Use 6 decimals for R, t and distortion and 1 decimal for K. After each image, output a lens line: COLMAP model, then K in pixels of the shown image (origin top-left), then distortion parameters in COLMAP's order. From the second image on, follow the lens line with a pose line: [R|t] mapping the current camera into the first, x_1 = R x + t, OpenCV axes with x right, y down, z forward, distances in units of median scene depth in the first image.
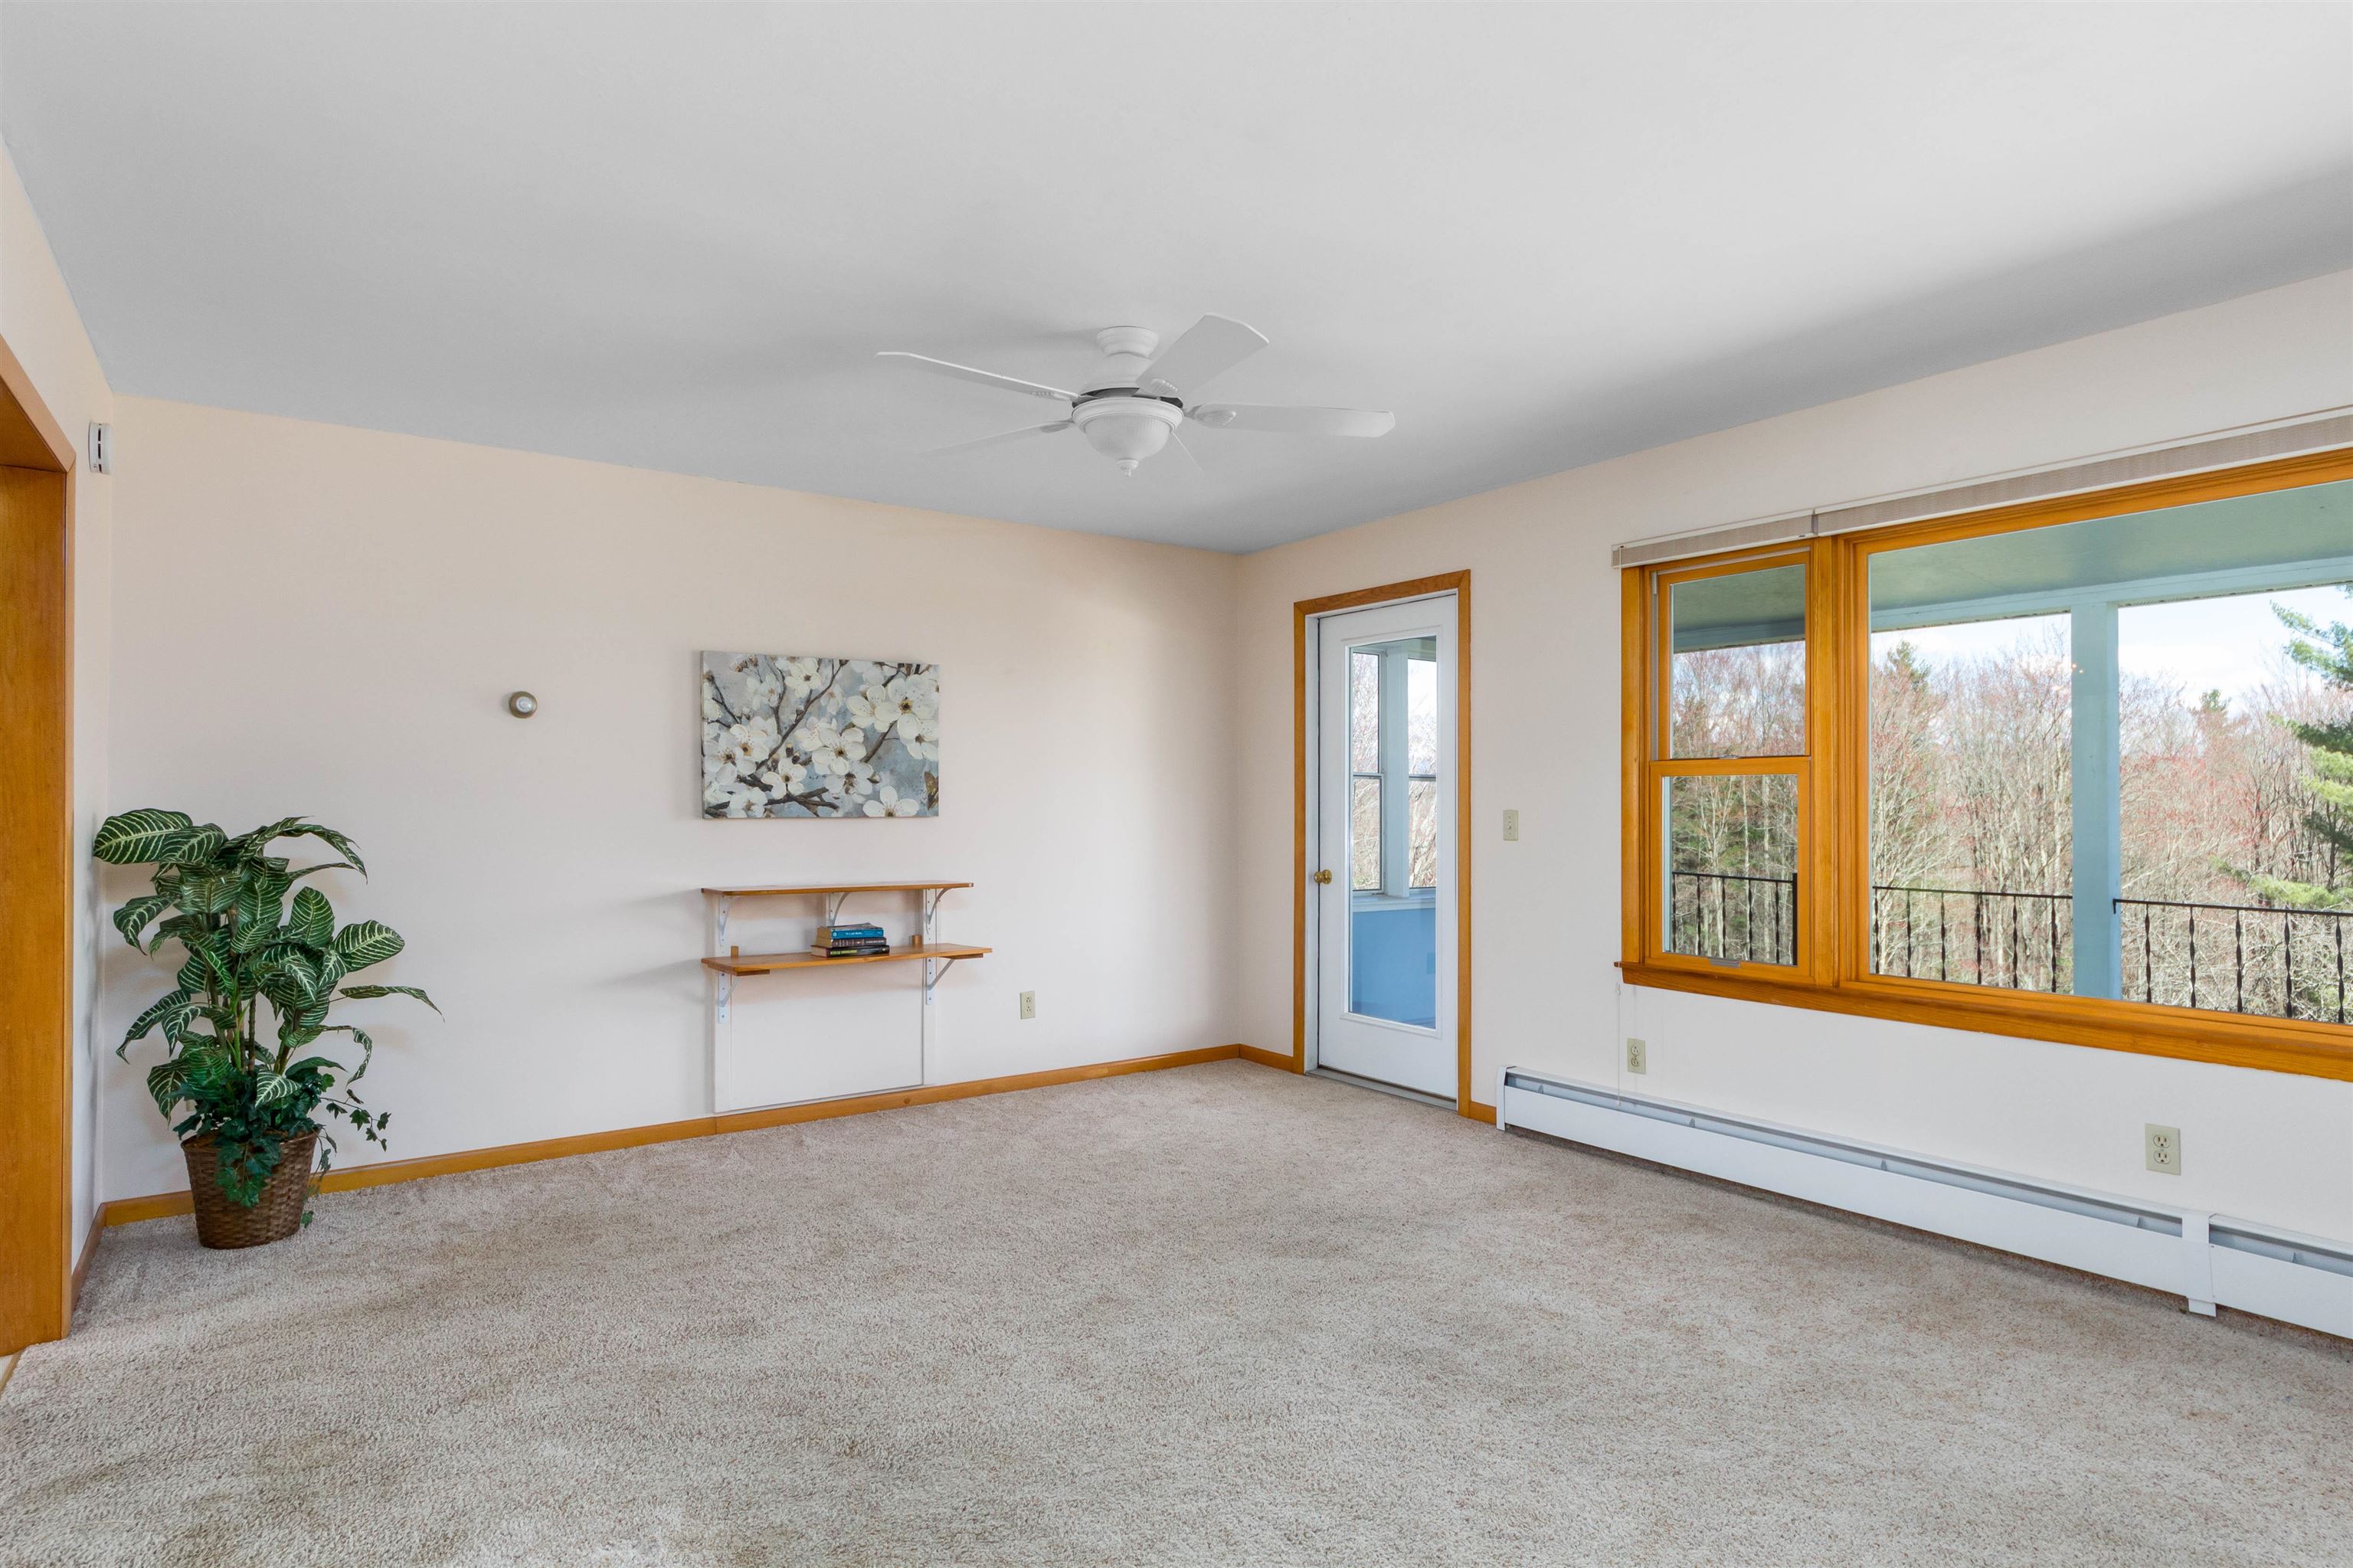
lens RADIAL K [[1287.8, 0, 1192.0], [0, 1287.8, 798.4], [0, 0, 1]] dist [-0.000670, 0.001780]
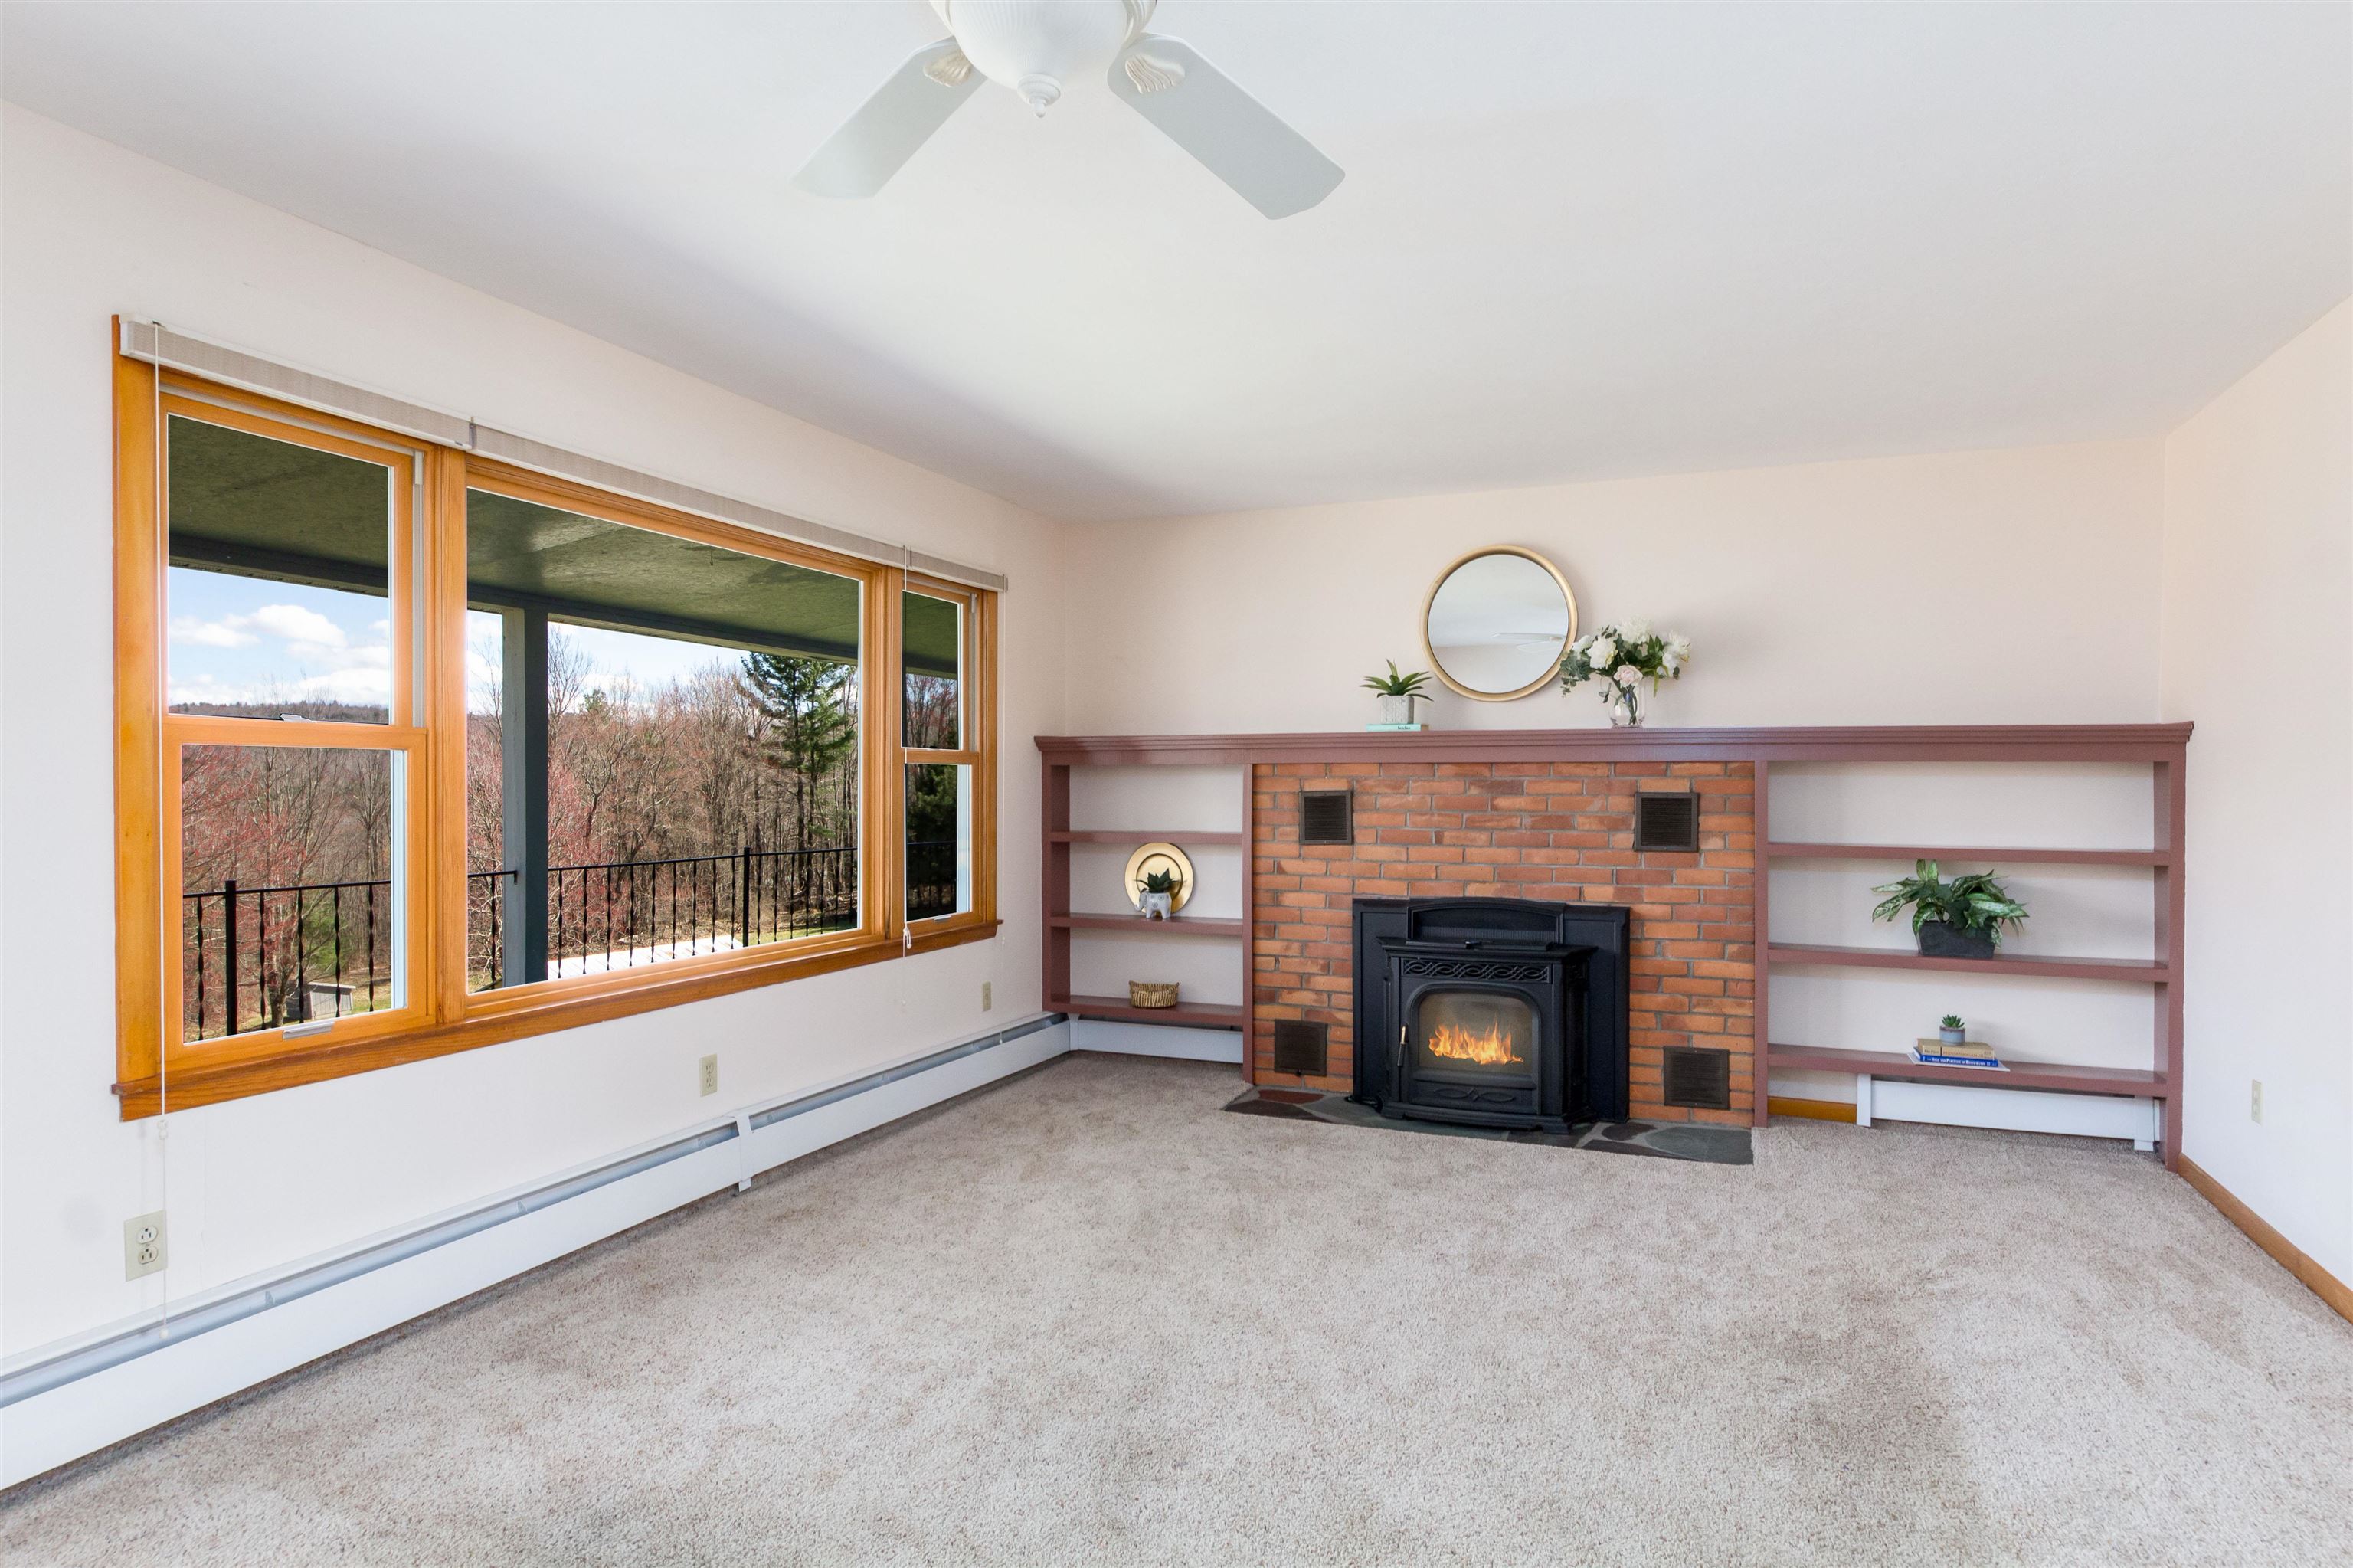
lens RADIAL K [[1296.9, 0, 1136.6], [0, 1296.9, 785.0], [0, 0, 1]] dist [0.000411, 0.000503]
pose [[-0.519124, 0.006500, 0.854674, -0.351990], [0.002788, 0.999979, -0.005912, 0.006746], [-0.854694, -0.000686, -0.519131, 0.919285]]
